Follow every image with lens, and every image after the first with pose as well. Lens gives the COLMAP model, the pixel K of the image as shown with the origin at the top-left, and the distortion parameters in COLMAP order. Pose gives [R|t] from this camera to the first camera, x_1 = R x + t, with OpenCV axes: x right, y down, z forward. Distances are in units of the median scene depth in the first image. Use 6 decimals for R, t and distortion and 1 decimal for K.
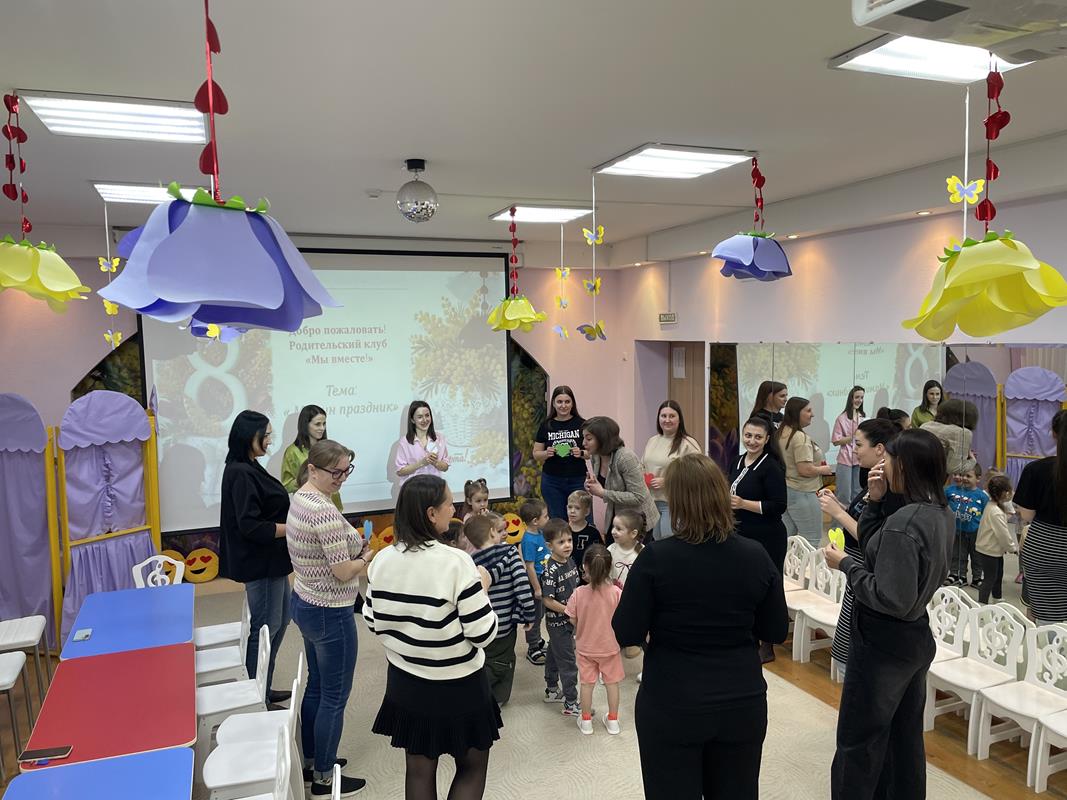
lens RADIAL K [[790.5, 0, 542.3], [0, 790.5, 404.6], [0, 0, 1]] dist [0.037786, -0.050254]
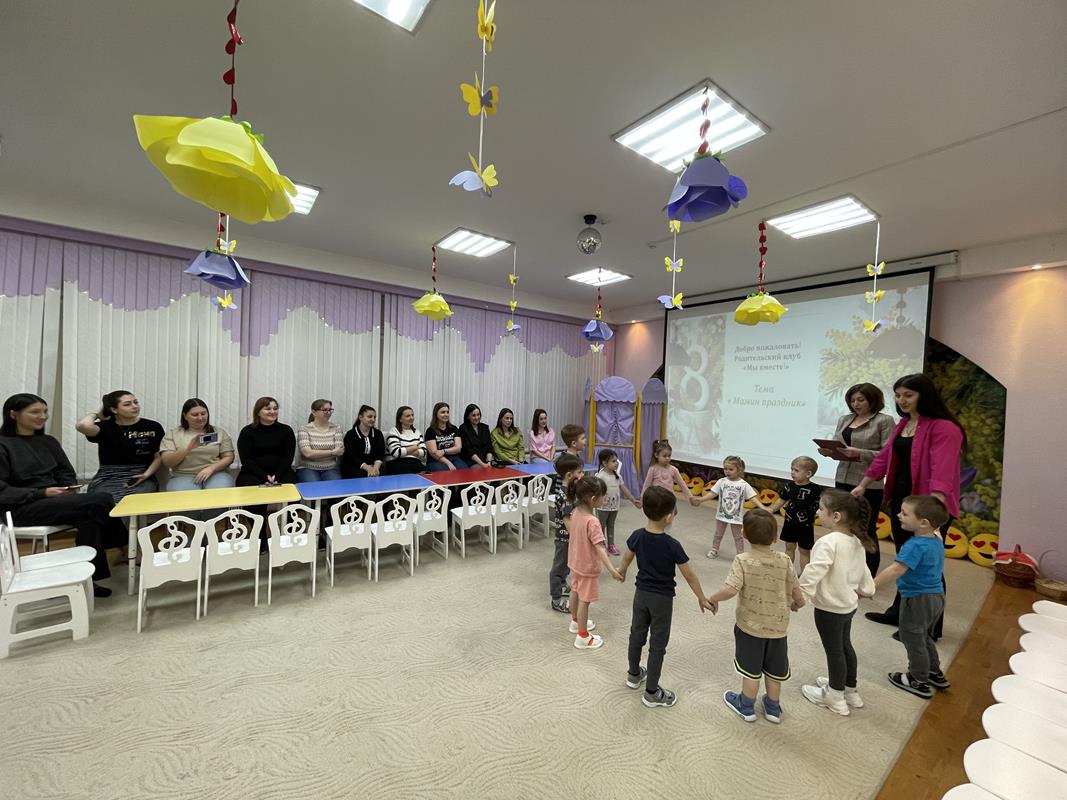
lens RADIAL K [[435.7, 0, 529.9], [0, 435.7, 404.2], [0, 0, 1]] dist [-0.001295, 0.000151]
pose [[0.241453, 0.051812, -0.969028, 0.407461], [-0.128847, 0.991444, 0.020905, 0.047310], [0.961821, 0.119808, 0.246063, 0.382356]]
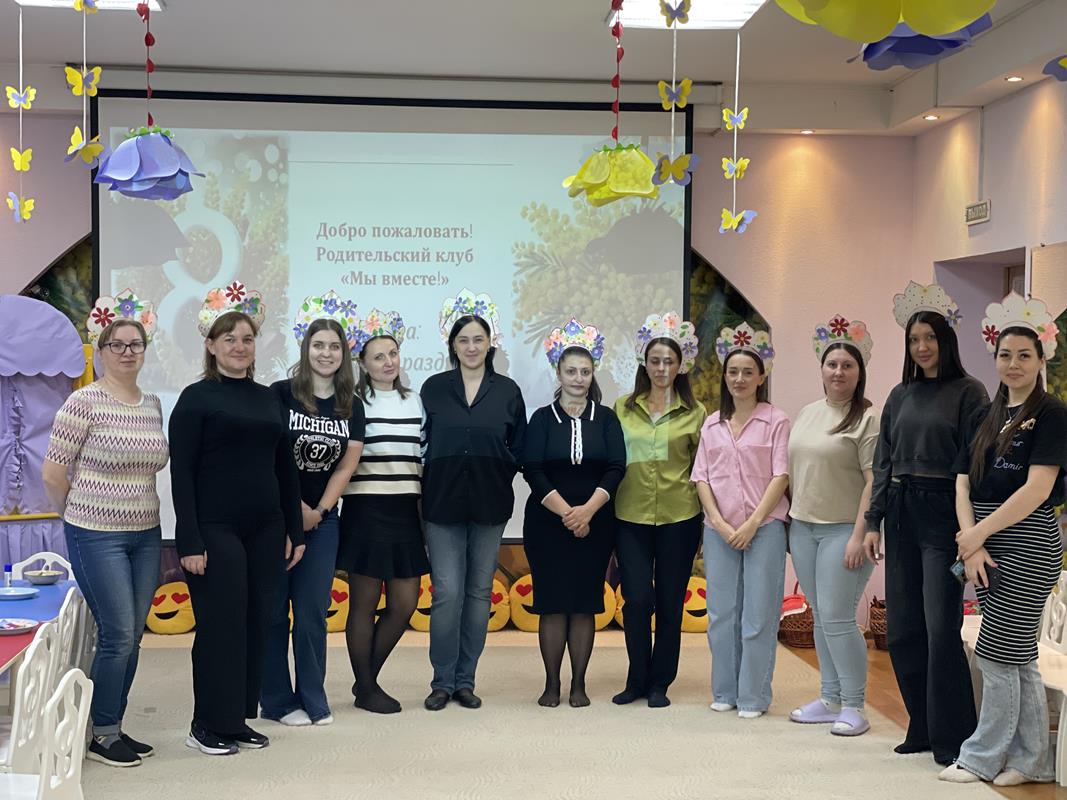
lens RADIAL K [[1534.4, 0, 528.3], [0, 1534.4, 399.8], [0, 0, 1]] dist [0.085290, 0.000000]
pose [[0.953353, 0.030222, -0.300342, 0.190467], [-0.050182, 0.996998, -0.058967, 0.095600], [0.297658, 0.071288, 0.952007, -0.077615]]
